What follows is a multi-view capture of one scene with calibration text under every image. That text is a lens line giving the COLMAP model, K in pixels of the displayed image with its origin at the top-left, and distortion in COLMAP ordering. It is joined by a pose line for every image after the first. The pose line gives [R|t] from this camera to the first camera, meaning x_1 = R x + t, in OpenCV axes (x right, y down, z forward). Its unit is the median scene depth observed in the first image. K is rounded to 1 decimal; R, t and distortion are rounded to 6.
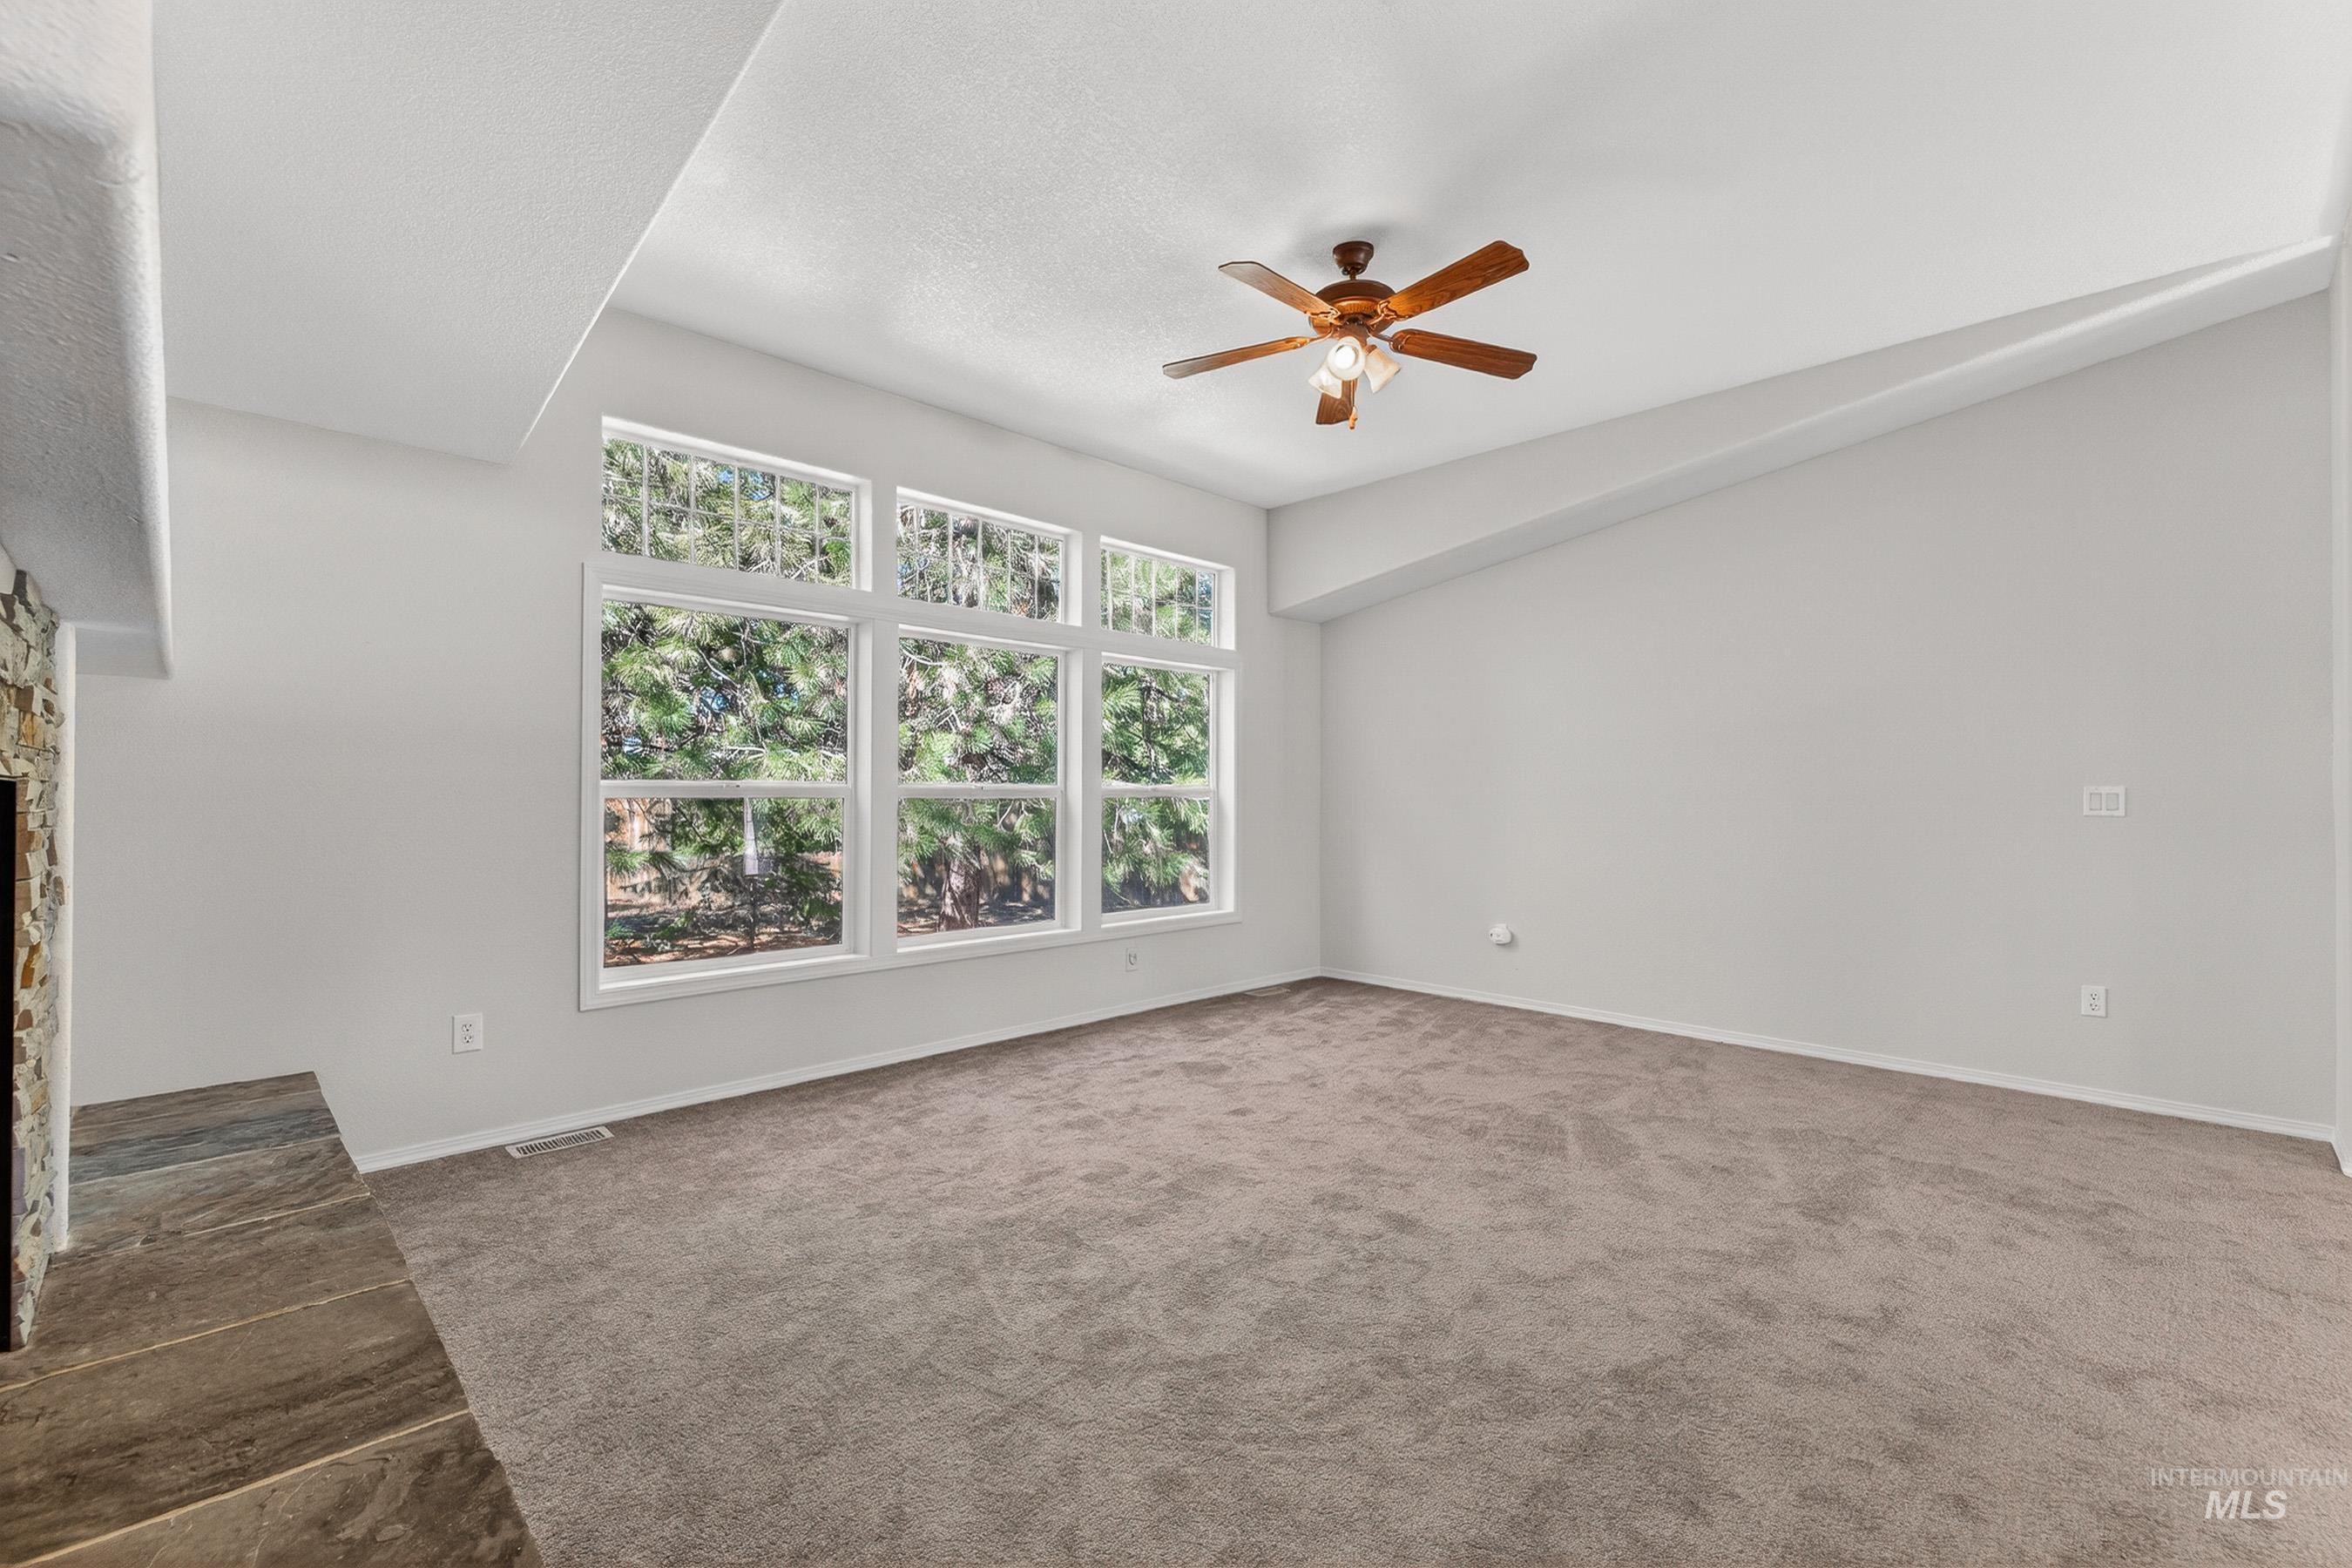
lens RADIAL K [[1008.3, 0, 1176.0], [0, 1008.3, 784.0], [0, 0, 1]] dist [0.000761, -0.000168]
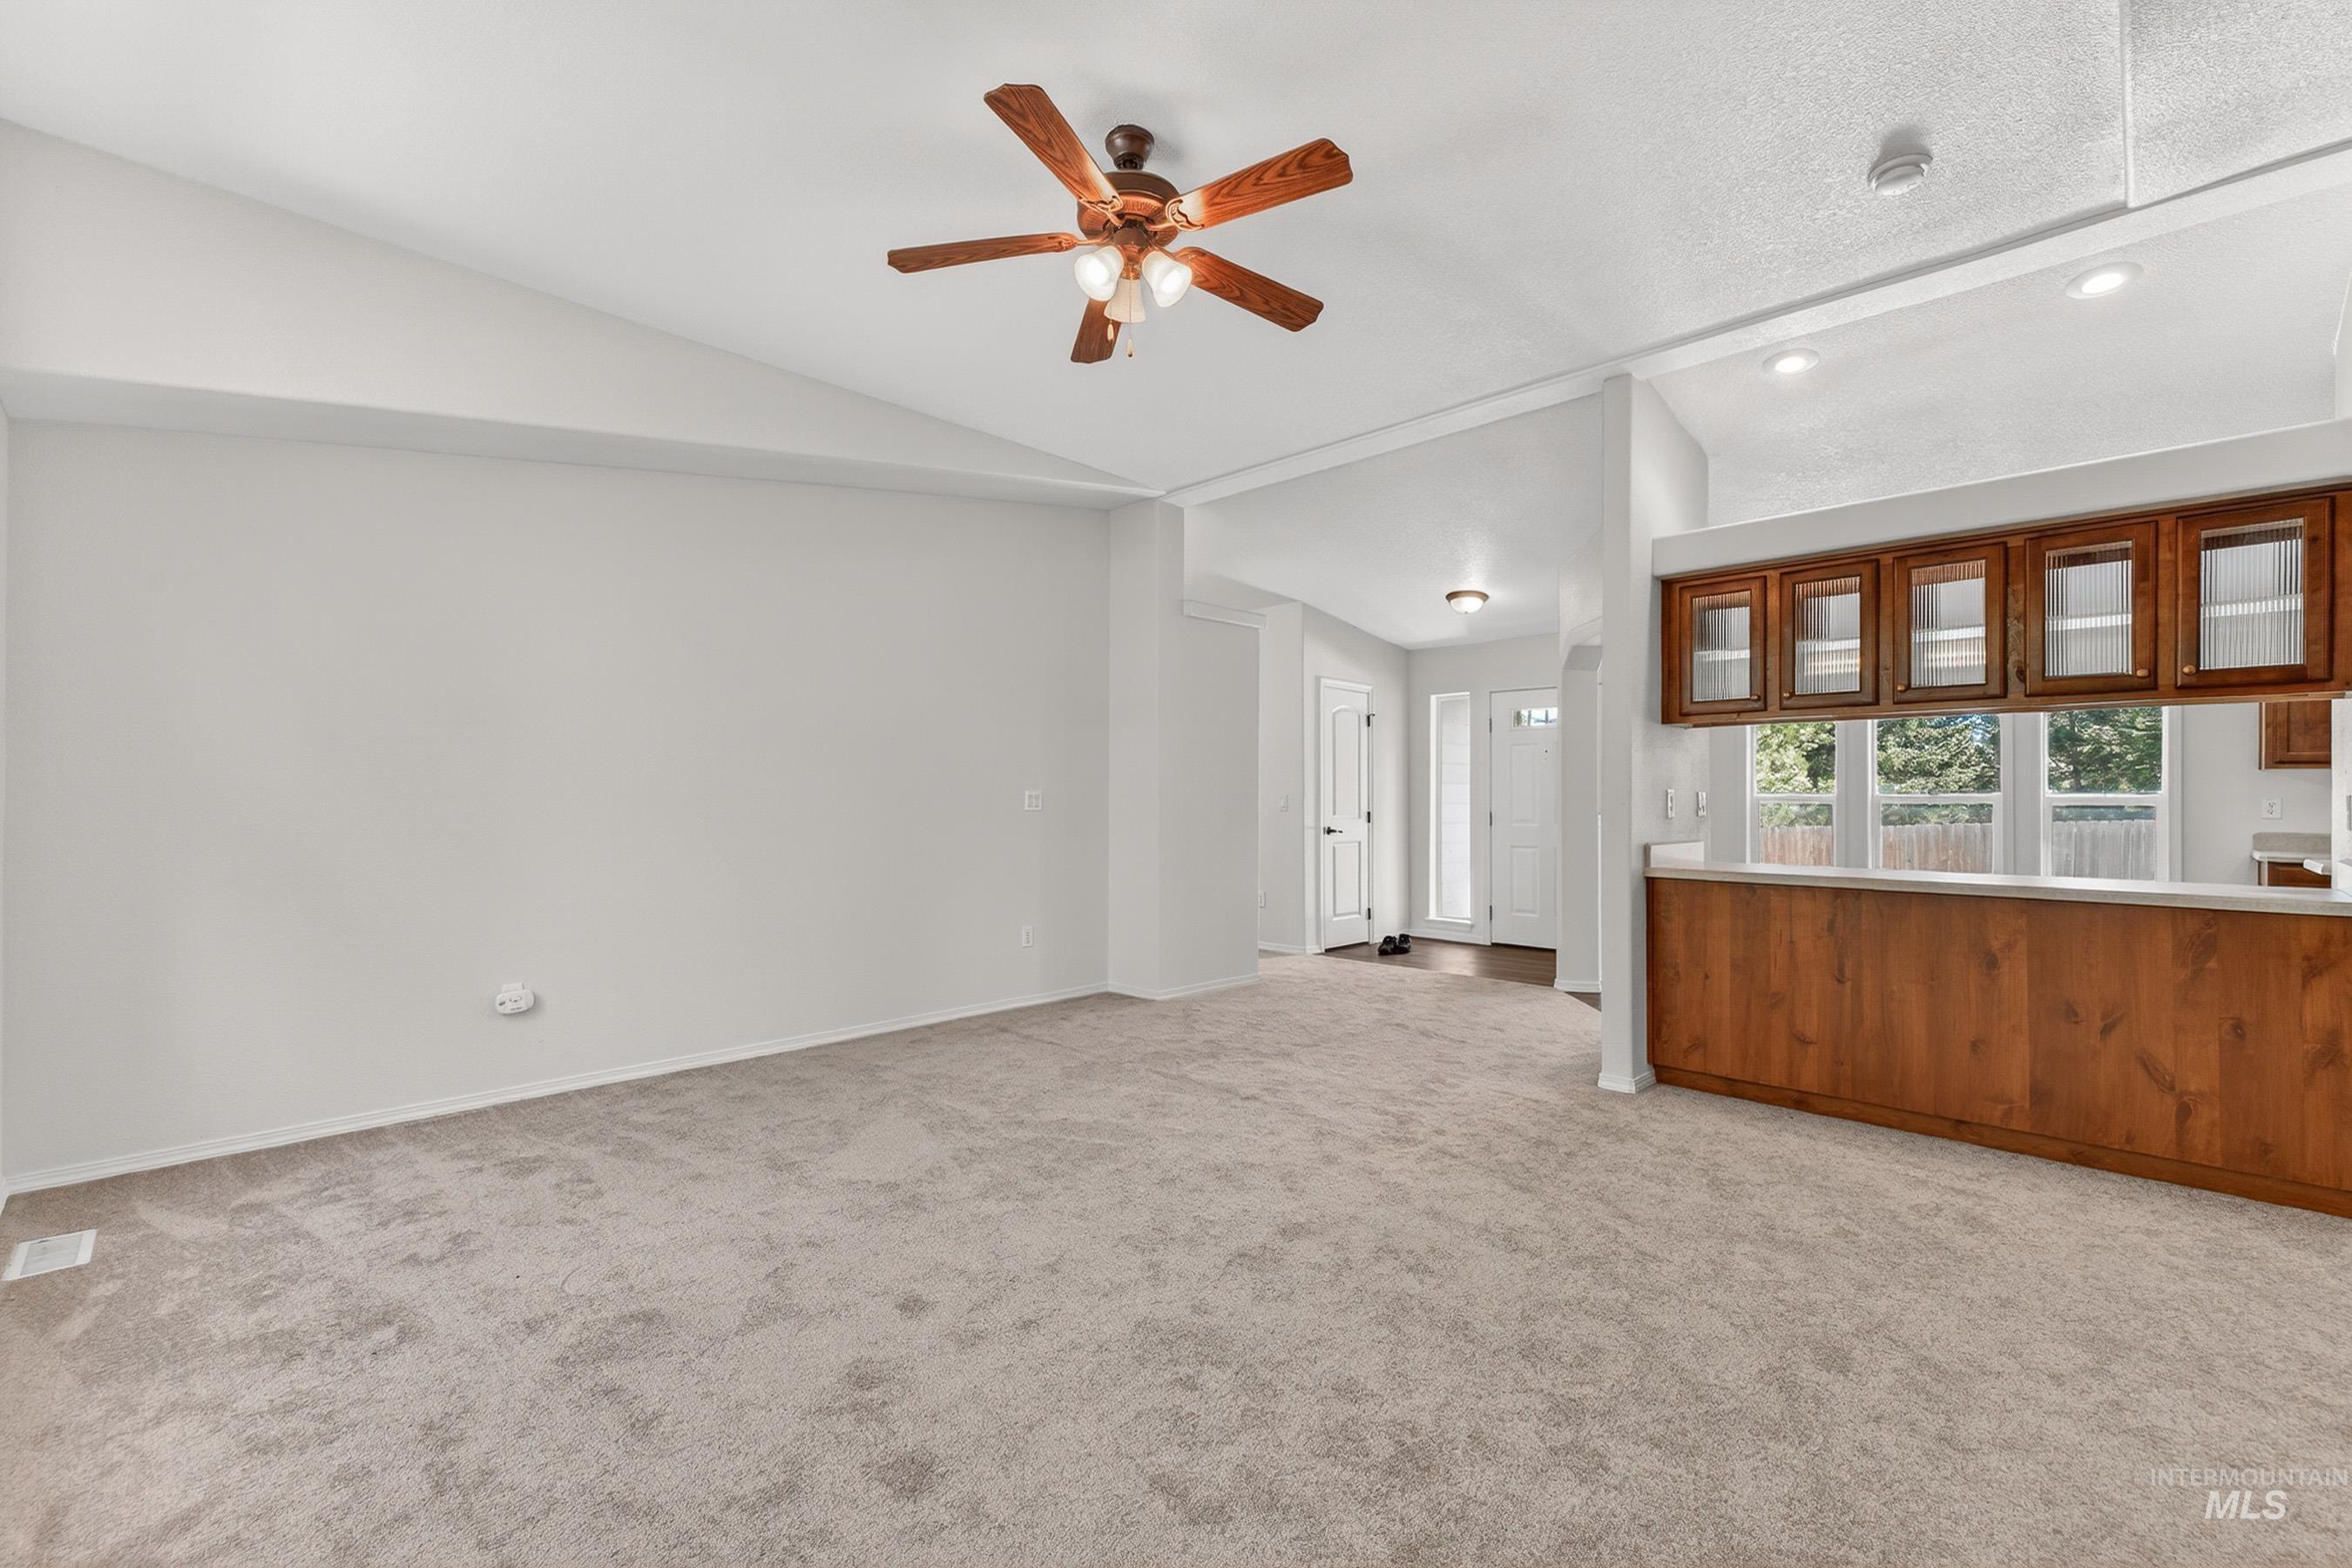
lens RADIAL K [[984.1, 0, 1176.0], [0, 984.1, 784.0], [0, 0, 1]] dist [0.003354, -0.000174]
pose [[-0.007300, 0.008031, 0.999941, -0.581792], [-0.007043, 0.999943, -0.008082, 0.003915], [-0.999949, -0.007102, -0.007243, 0.883507]]
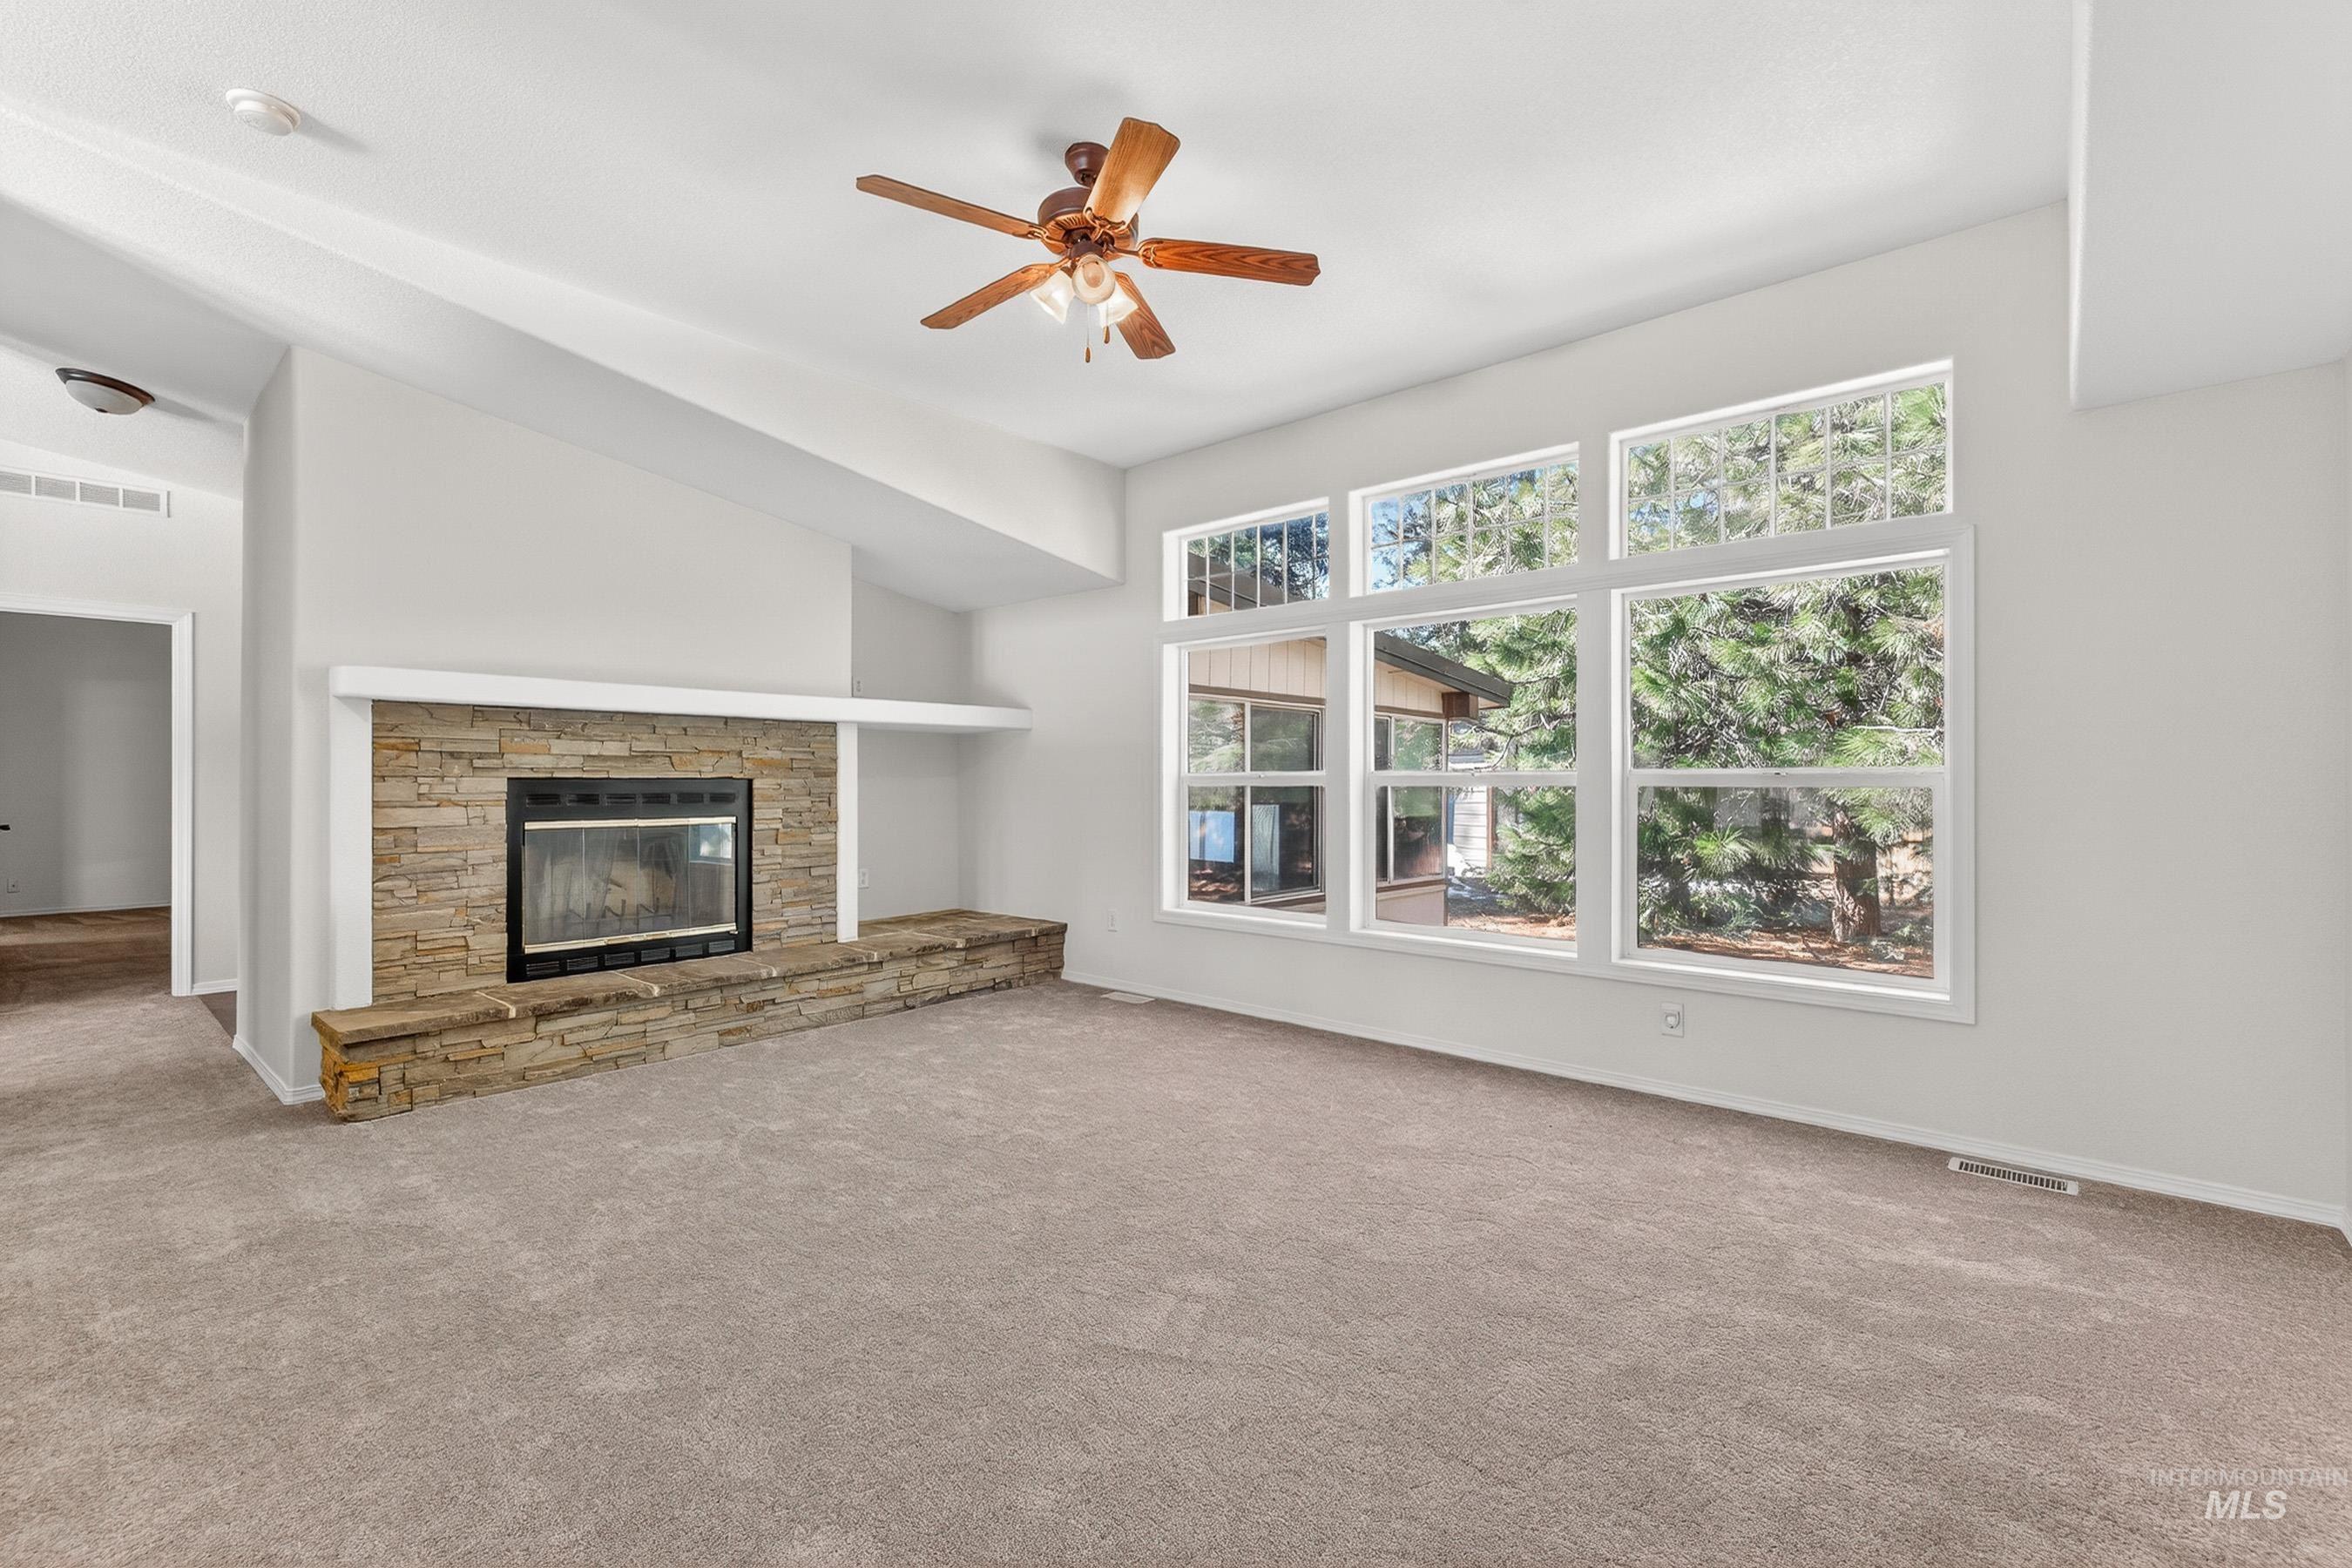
lens RADIAL K [[984.1, 0, 1176.0], [0, 984.1, 784.0], [0, 0, 1]] dist [0.003354, -0.000174]
pose [[0.062322, 0.002553, -0.998053, 0.916257], [0.006738, 0.999973, 0.002979, 0.011036], [0.998033, -0.006911, 0.062303, 0.927384]]
